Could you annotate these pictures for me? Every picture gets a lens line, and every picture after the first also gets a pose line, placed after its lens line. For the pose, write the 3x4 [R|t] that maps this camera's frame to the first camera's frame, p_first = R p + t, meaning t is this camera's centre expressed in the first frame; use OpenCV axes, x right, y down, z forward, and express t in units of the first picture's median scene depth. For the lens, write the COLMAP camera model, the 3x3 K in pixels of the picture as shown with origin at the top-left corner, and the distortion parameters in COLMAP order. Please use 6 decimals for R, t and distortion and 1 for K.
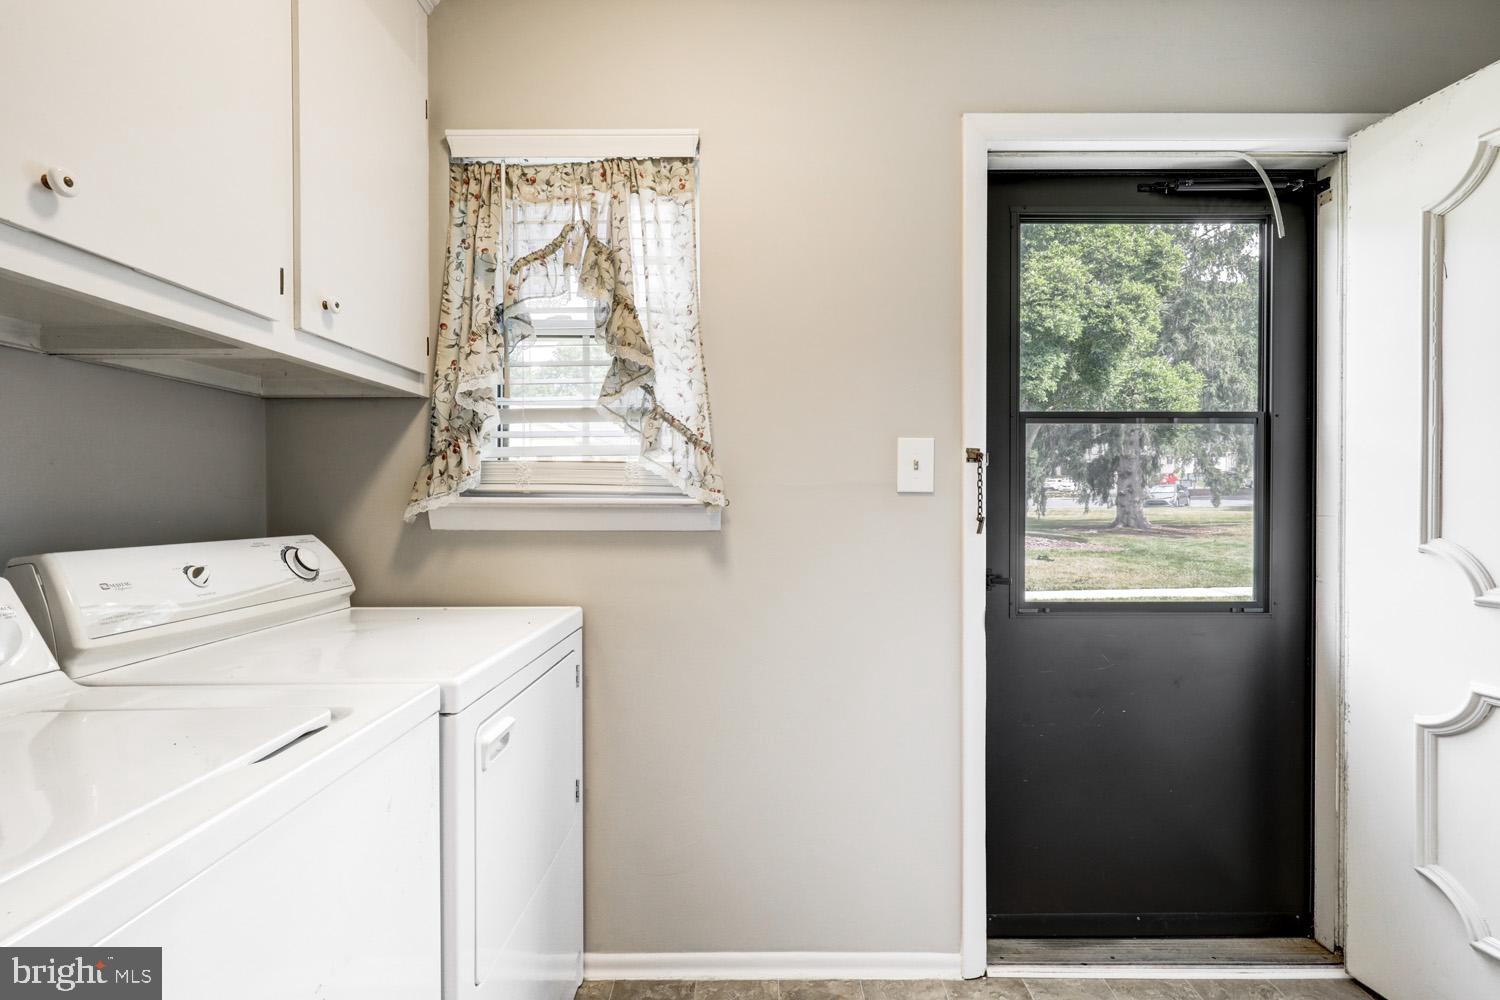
lens RADIAL K [[685.0, 0, 750.6], [0, 685.0, 498.8], [0, 0, 1]] dist [-0.002245, -0.000270]
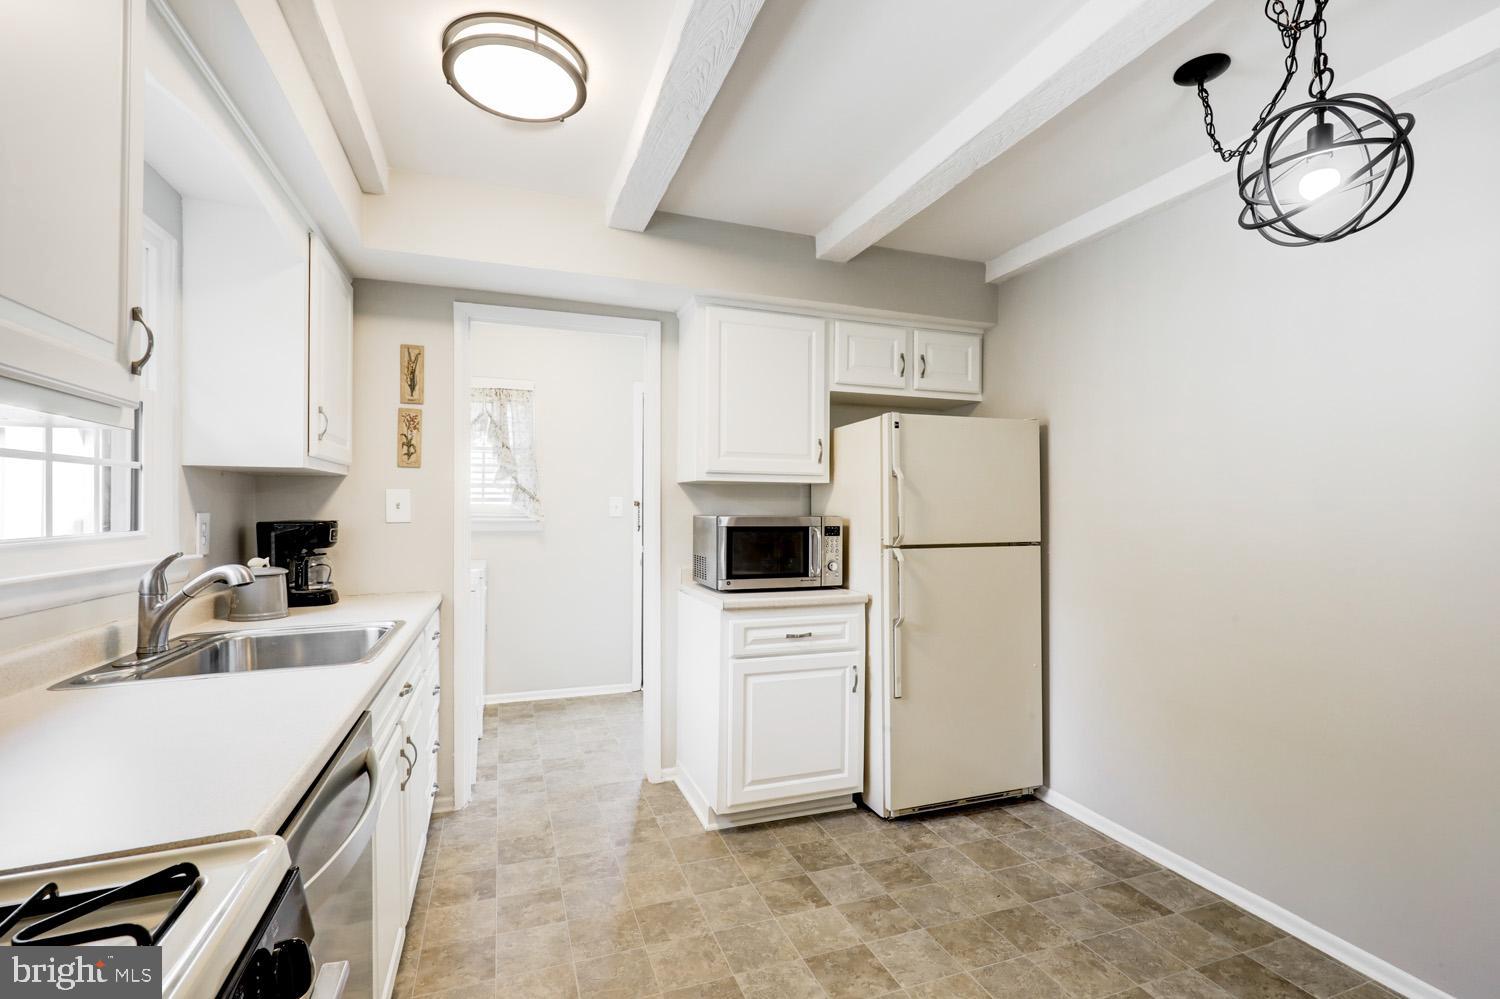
lens RADIAL K [[685.0, 0, 749.1], [0, 685.0, 501.2], [0, 0, 1]] dist [-0.002245, -0.000270]
pose [[0.937315, 0.010389, 0.348330, -0.219433], [-0.005524, 0.999873, -0.014957, -0.033951], [-0.348441, 0.012095, 0.937253, -1.786568]]
